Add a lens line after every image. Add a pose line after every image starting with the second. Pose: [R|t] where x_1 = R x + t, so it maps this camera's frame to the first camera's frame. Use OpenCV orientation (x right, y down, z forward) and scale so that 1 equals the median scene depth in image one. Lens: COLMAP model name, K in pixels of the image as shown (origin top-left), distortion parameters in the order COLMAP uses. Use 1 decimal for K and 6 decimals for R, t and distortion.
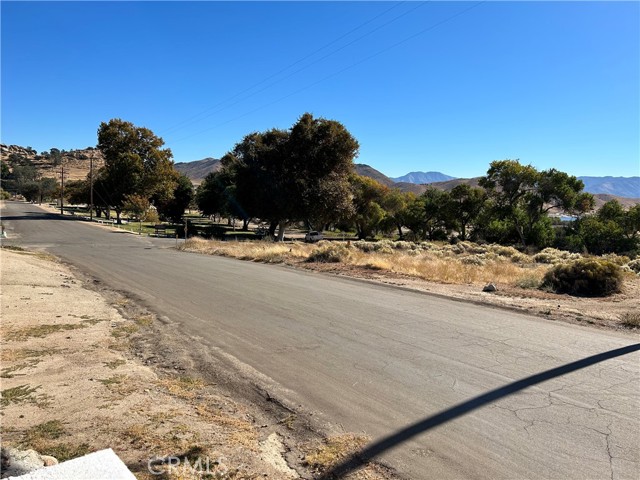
lens RADIAL K [[475.4, 0, 336.6], [0, 475.4, 238.3], [0, 0, 1]] dist [0.002995, -0.031782]
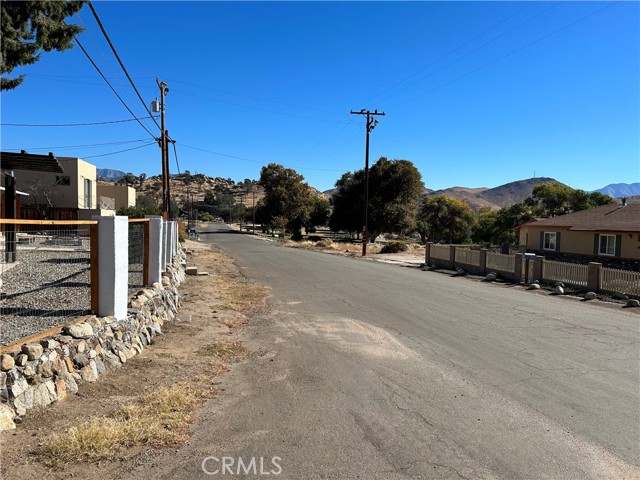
lens RADIAL K [[475.4, 0, 336.6], [0, 475.4, 238.3], [0, 0, 1]] dist [0.002995, -0.031782]
pose [[0.936834, -0.002459, -0.349767, 0.209201], [-0.011297, 0.999241, -0.037286, 0.023150], [0.349593, 0.038882, 0.936095, -0.250716]]
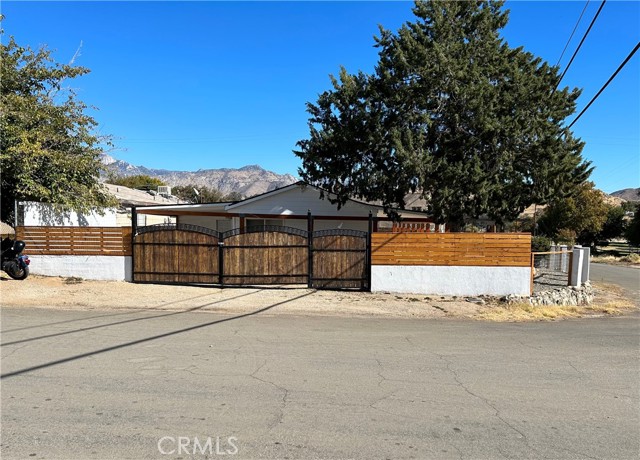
lens RADIAL K [[517.2, 0, 322.2], [0, 517.2, 267.0], [0, 0, 1]] dist [0.040612, 0.001204]
pose [[0.631746, 0.030421, -0.774578, 0.247190], [-0.038532, 0.999227, 0.007818, 0.027048], [0.774217, 0.024907, 0.632430, -0.398099]]
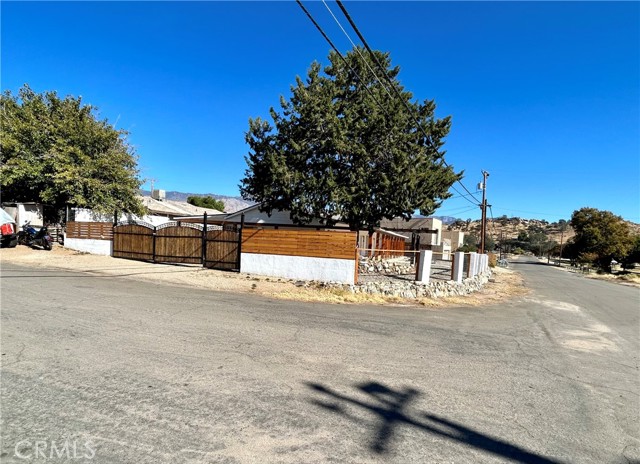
lens RADIAL K [[325.3, 0, 297.0], [0, 325.3, 262.0], [0, 0, 1]] dist [-0.001578, 0.000890]
pose [[0.339674, 0.041128, -0.939644, 0.267319], [-0.096755, 0.995271, 0.008586, 0.027540], [0.935553, 0.087998, 0.342047, -0.314897]]
